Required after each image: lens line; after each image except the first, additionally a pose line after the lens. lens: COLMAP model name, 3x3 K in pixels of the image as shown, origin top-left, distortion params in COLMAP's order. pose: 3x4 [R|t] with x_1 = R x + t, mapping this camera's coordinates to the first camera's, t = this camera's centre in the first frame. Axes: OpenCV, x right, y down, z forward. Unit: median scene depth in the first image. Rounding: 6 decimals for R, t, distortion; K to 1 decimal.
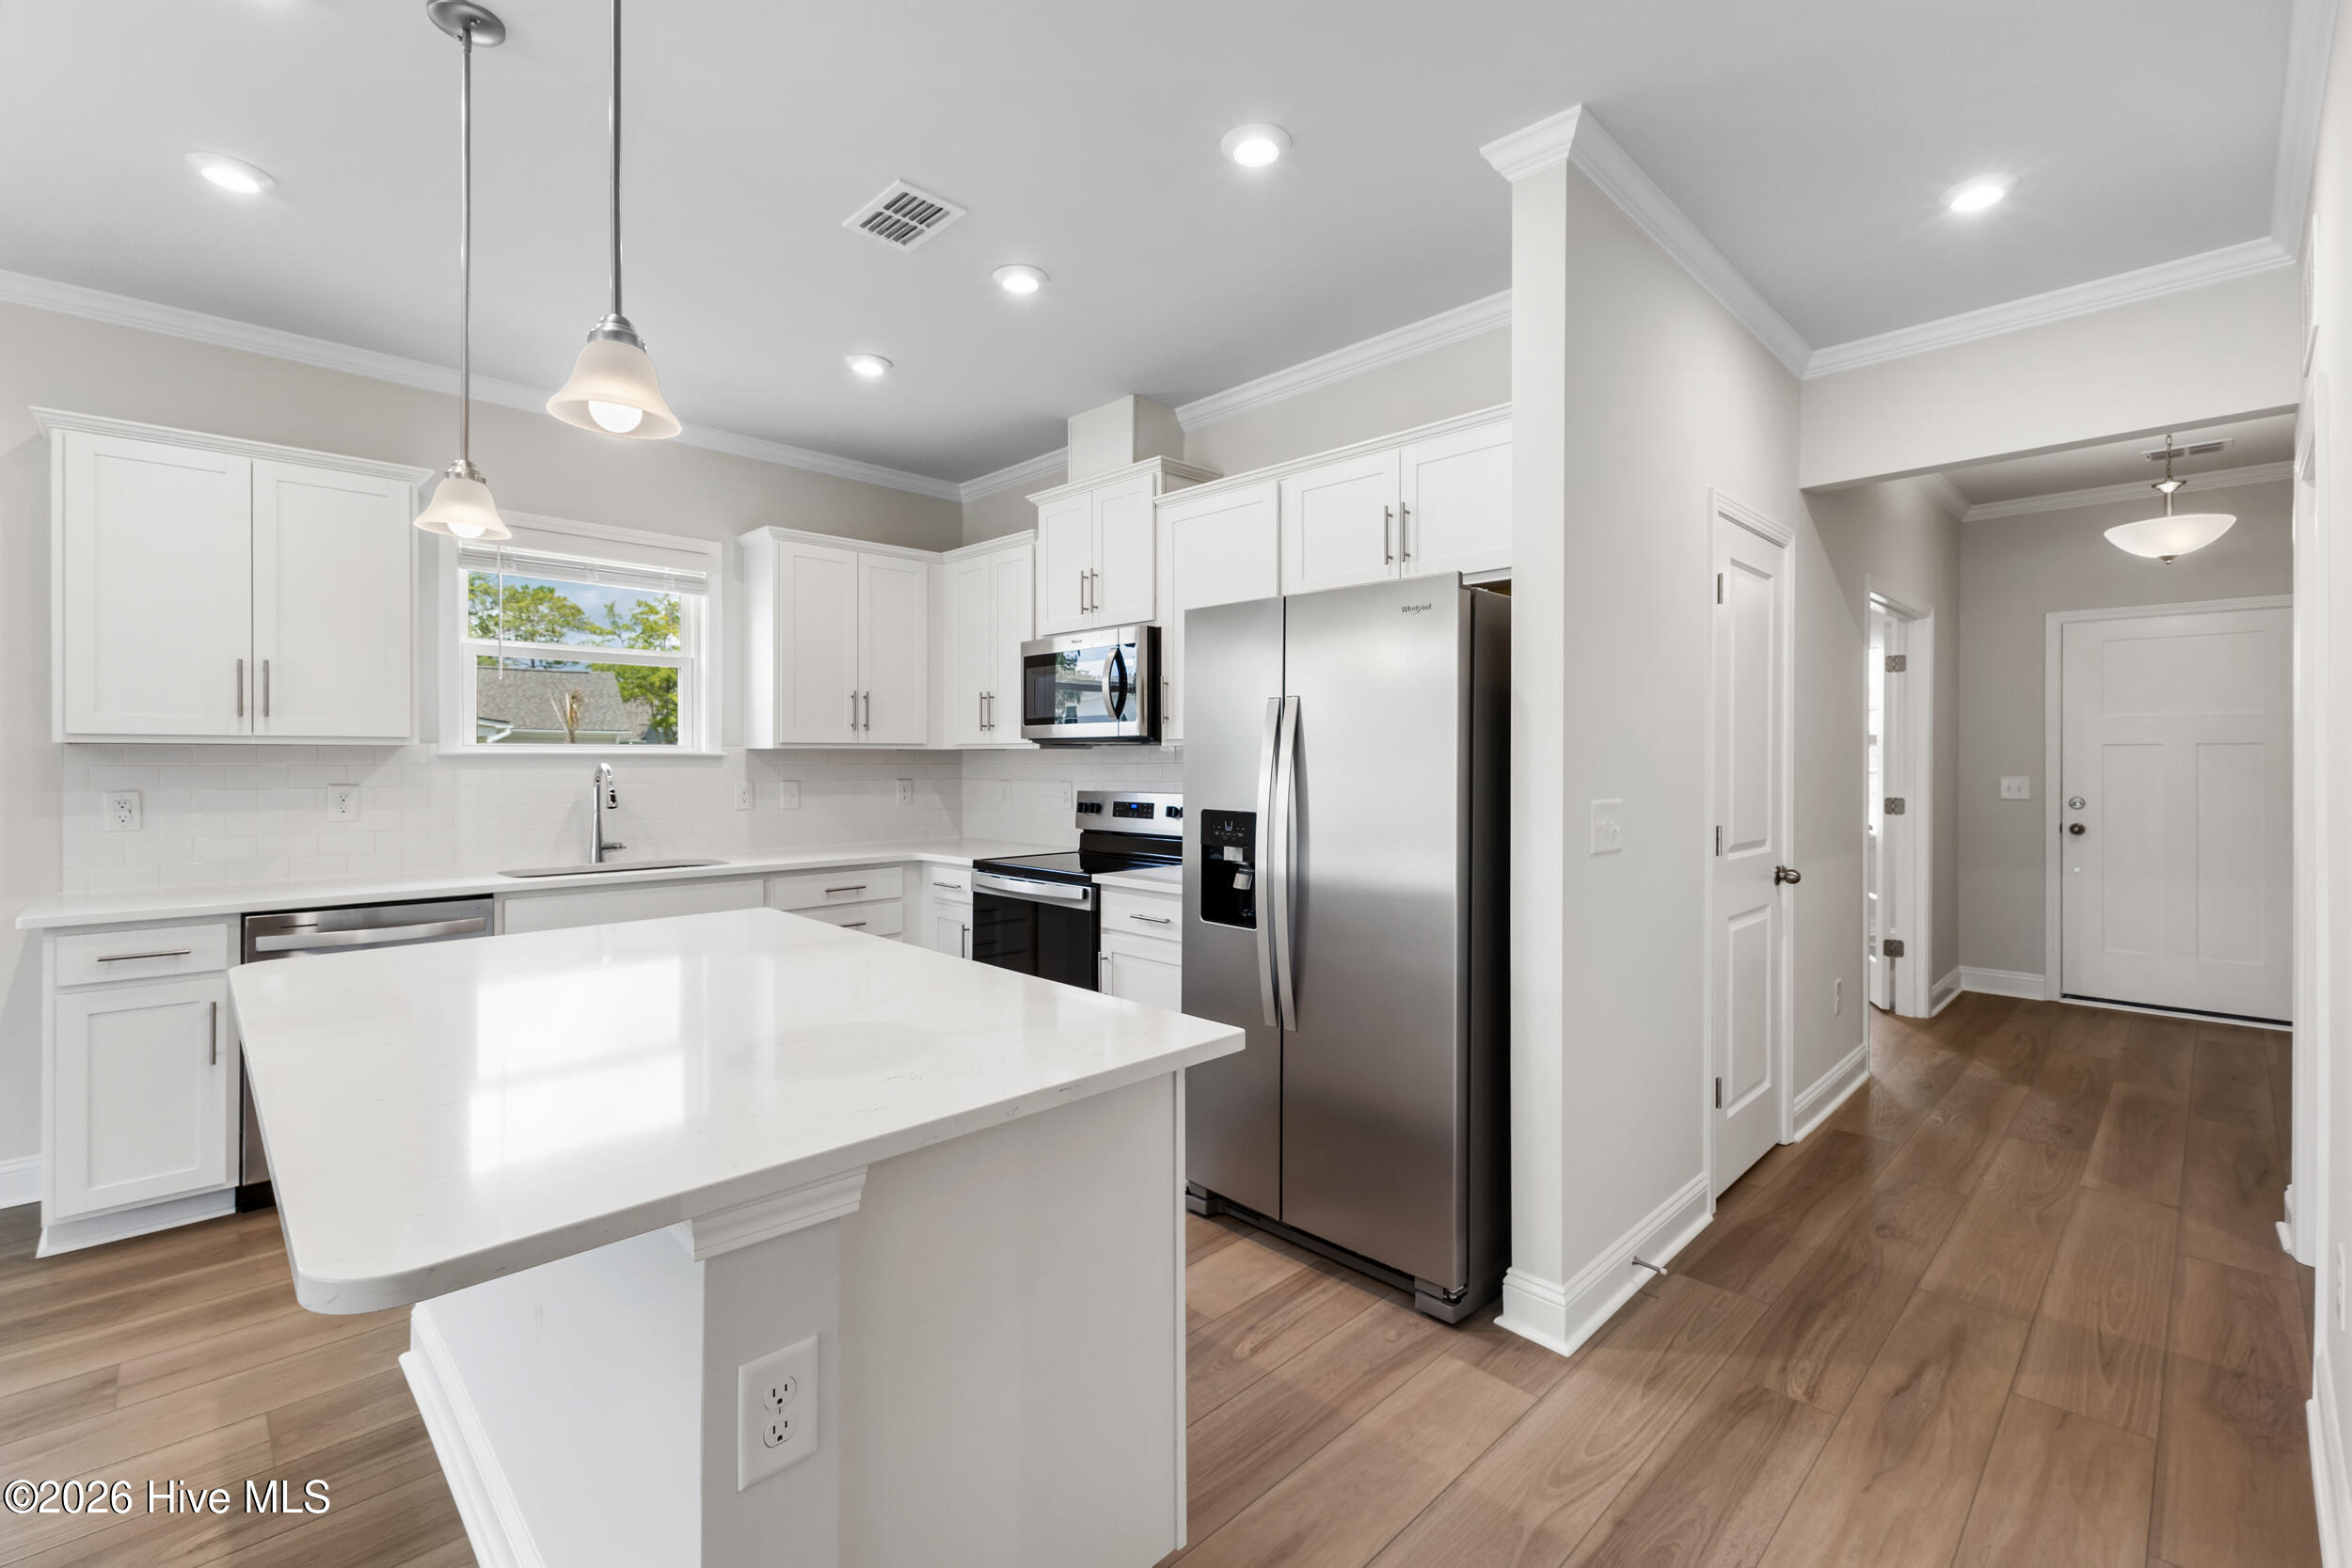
lens RADIAL K [[1011.0, 0, 1171.5], [0, 1011.0, 766.3], [0, 0, 1]] dist [0.007300, -0.001400]
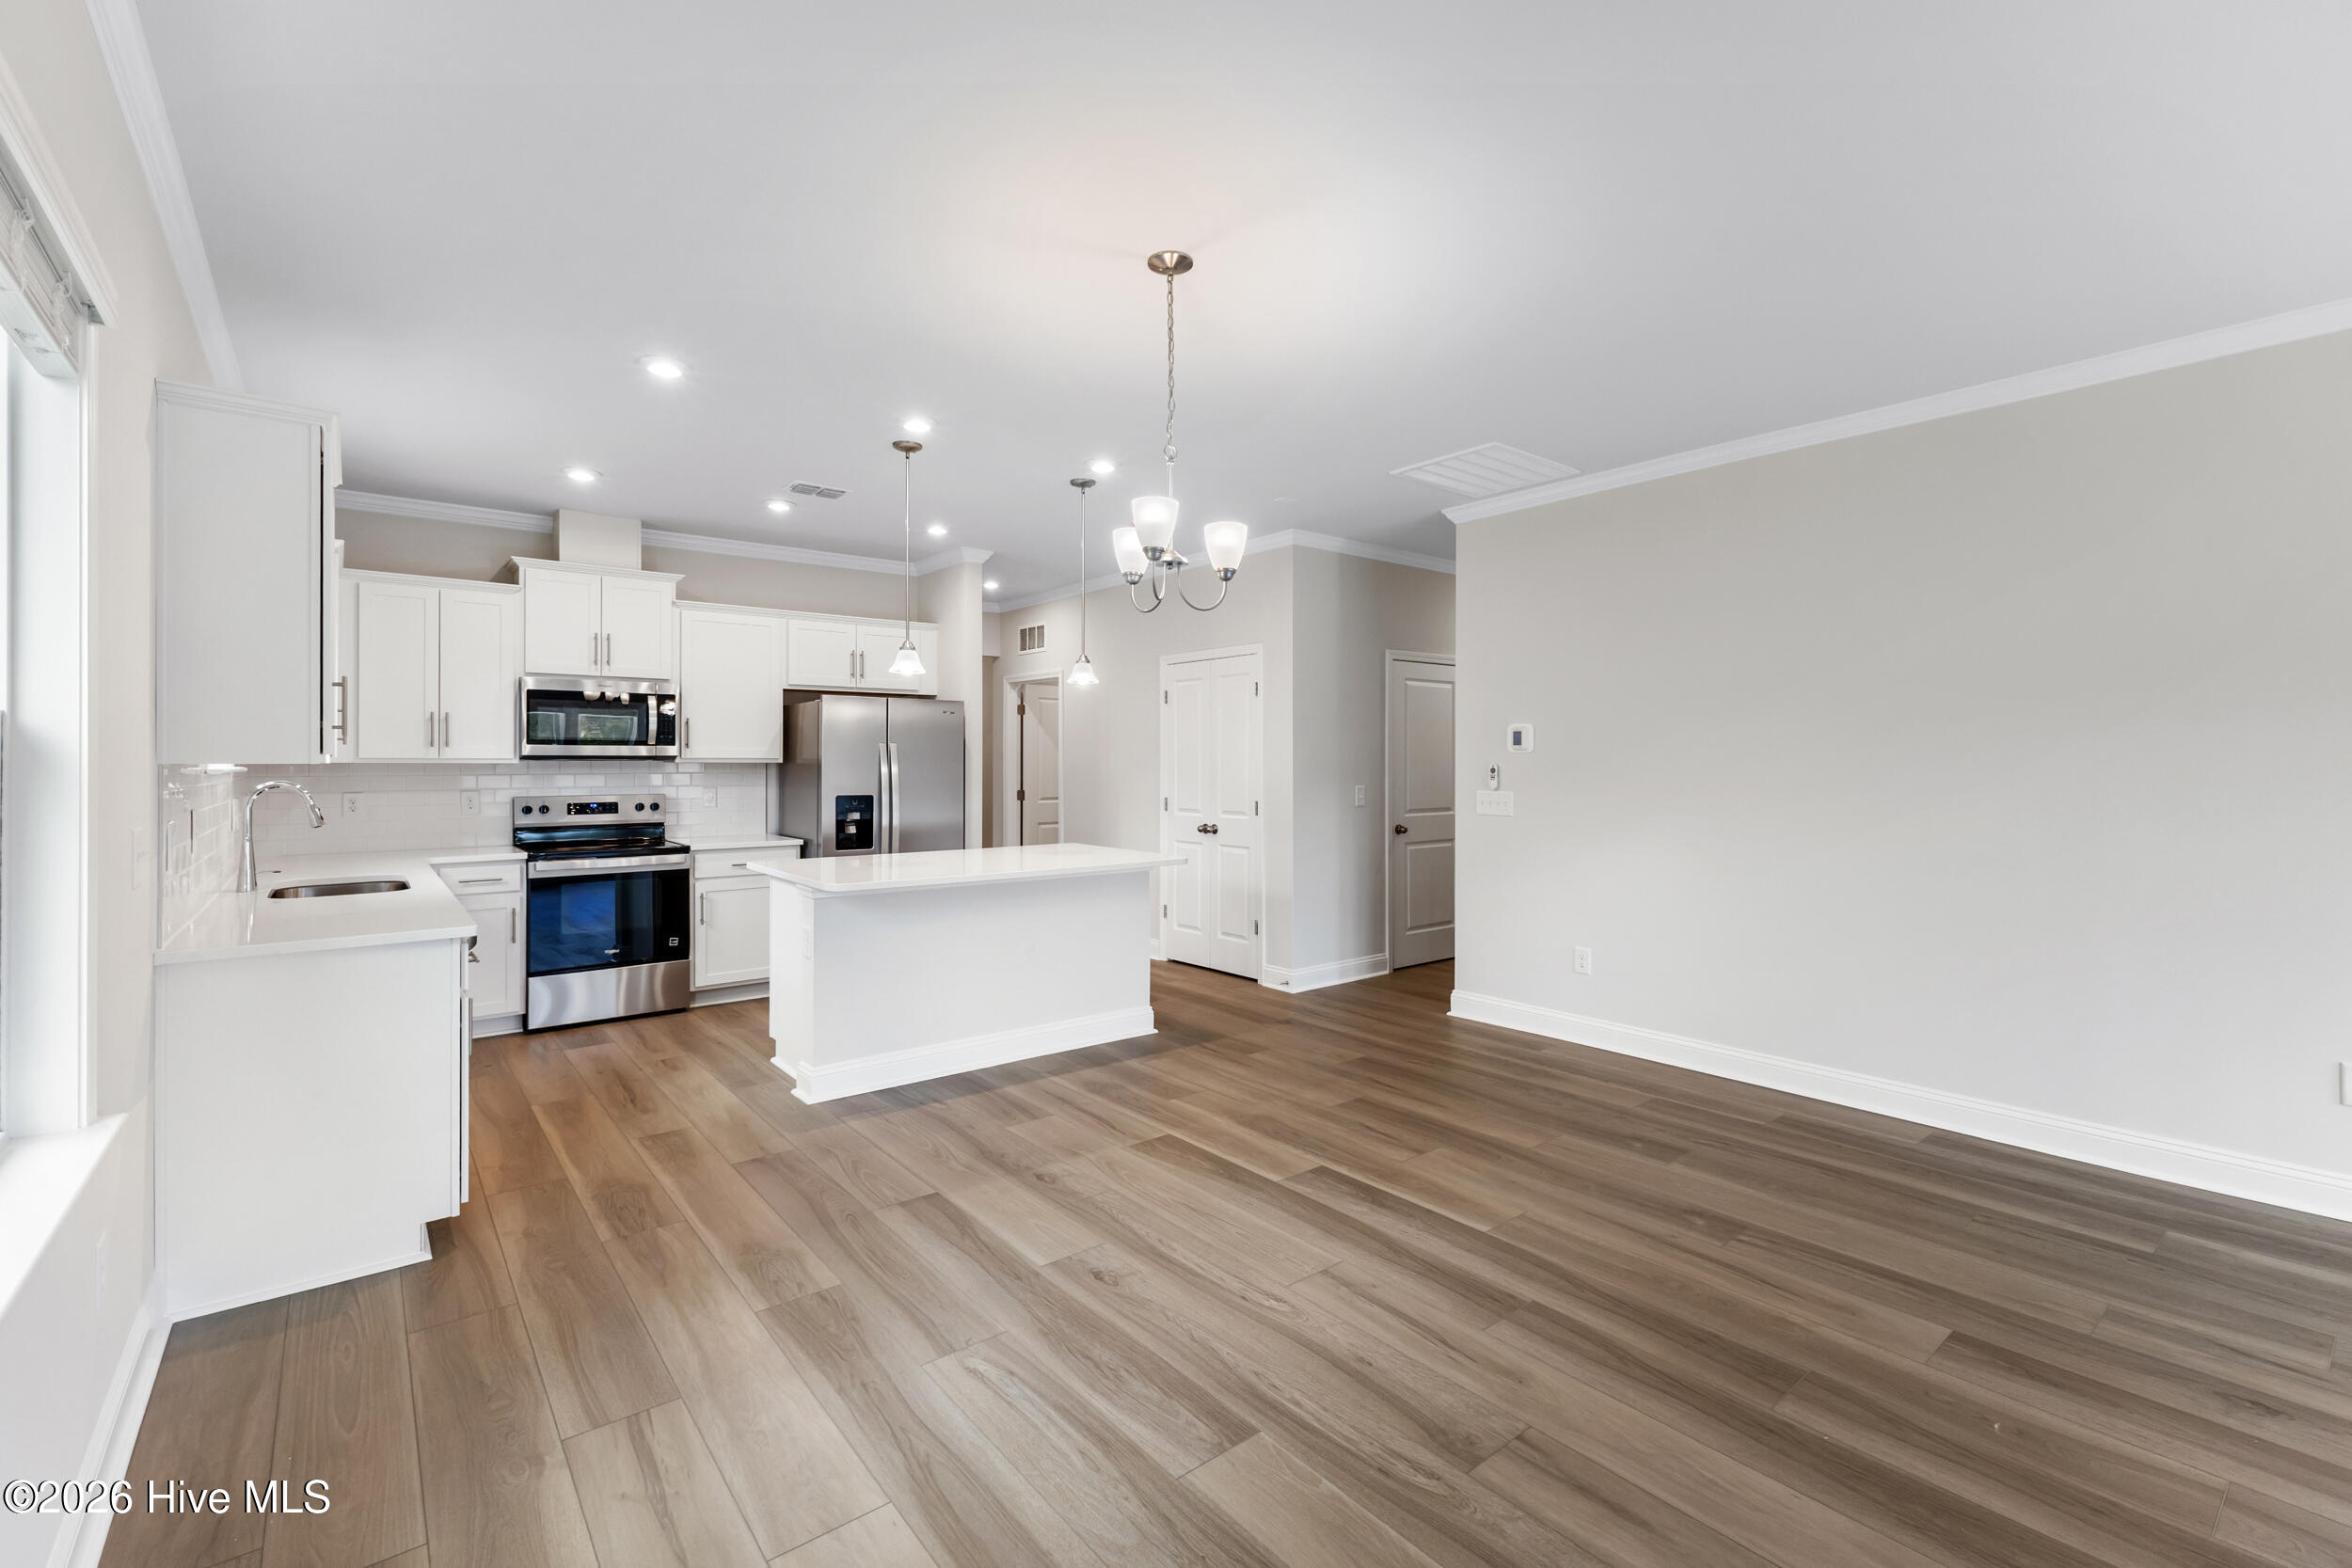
lens RADIAL K [[1011.0, 0, 1176.5], [0, 1011.0, 759.7], [0, 0, 1]] dist [0.007300, -0.001400]
pose [[0.097835, 0.001786, 0.995201, -1.351361], [0.006370, 0.999977, -0.002420, -0.014094], [-0.995182, 0.006576, 0.097821, 0.088917]]
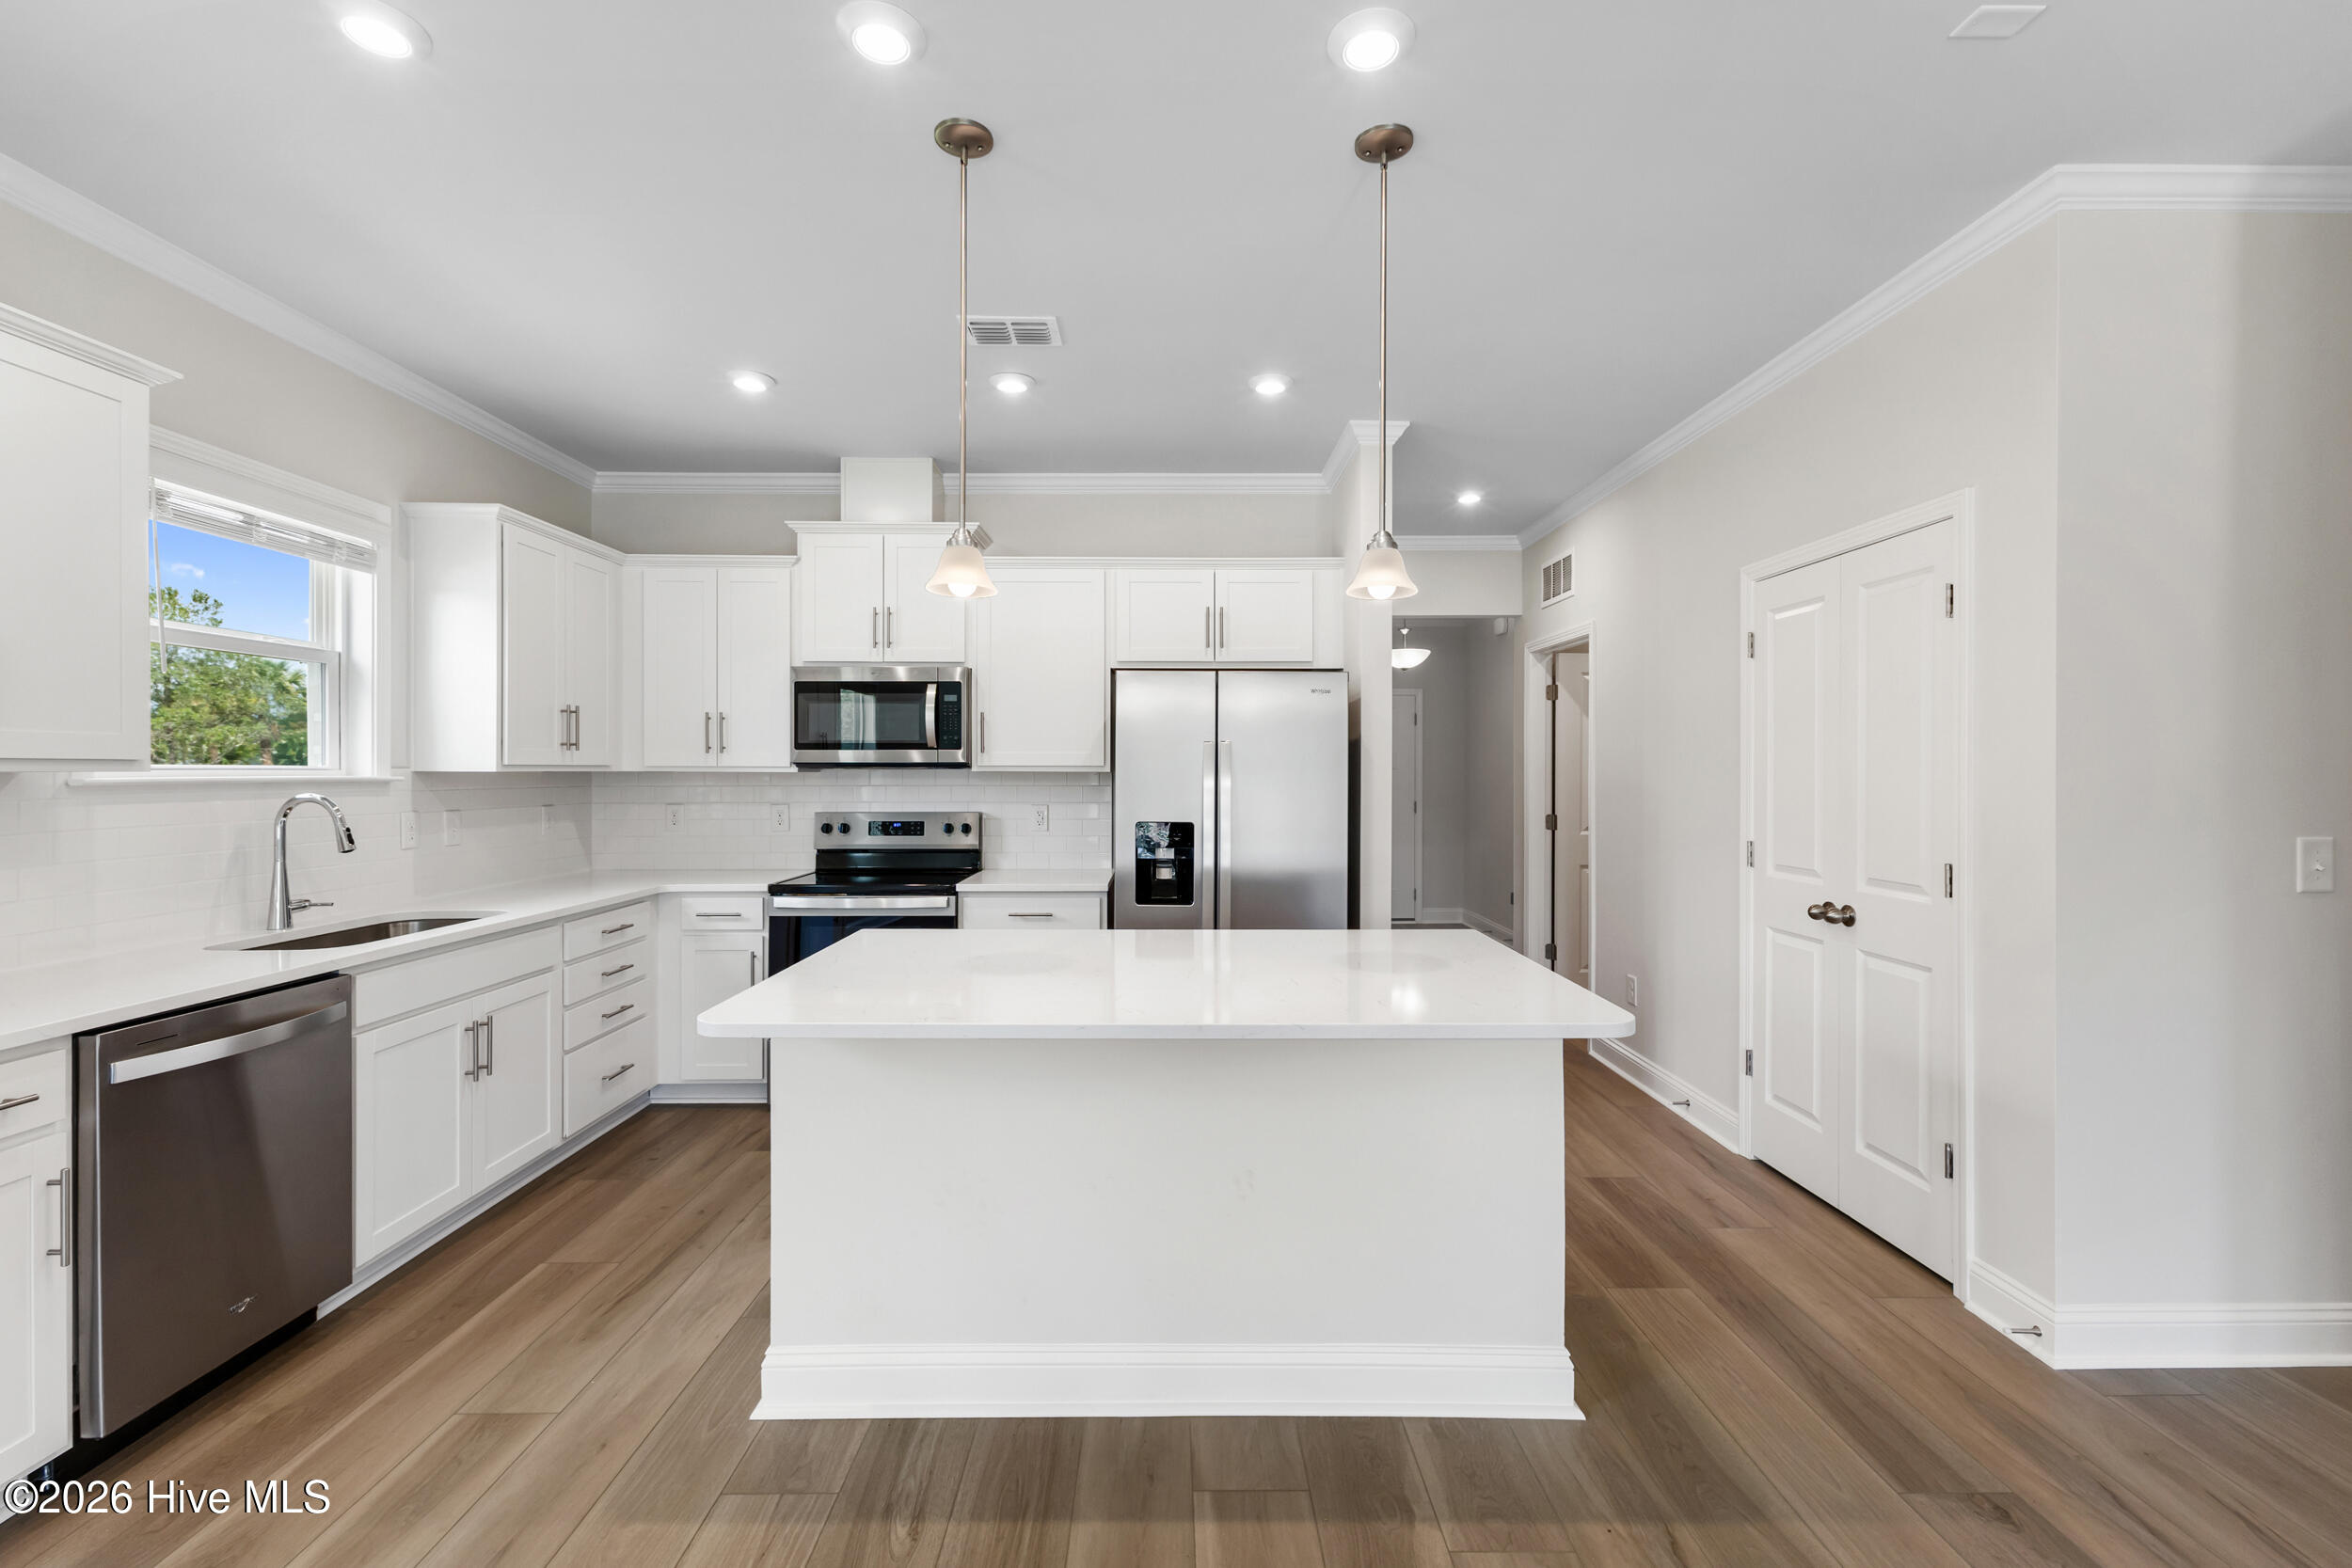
lens RADIAL K [[1011.0, 0, 1177.0], [0, 1011.0, 775.5], [0, 0, 1]] dist [0.007300, -0.001400]
pose [[0.693914, -0.002065, 0.720055, -0.631534], [0.003889, 0.999992, -0.000879, -0.012267], [-0.720047, 0.003410, 0.693917, 0.023603]]
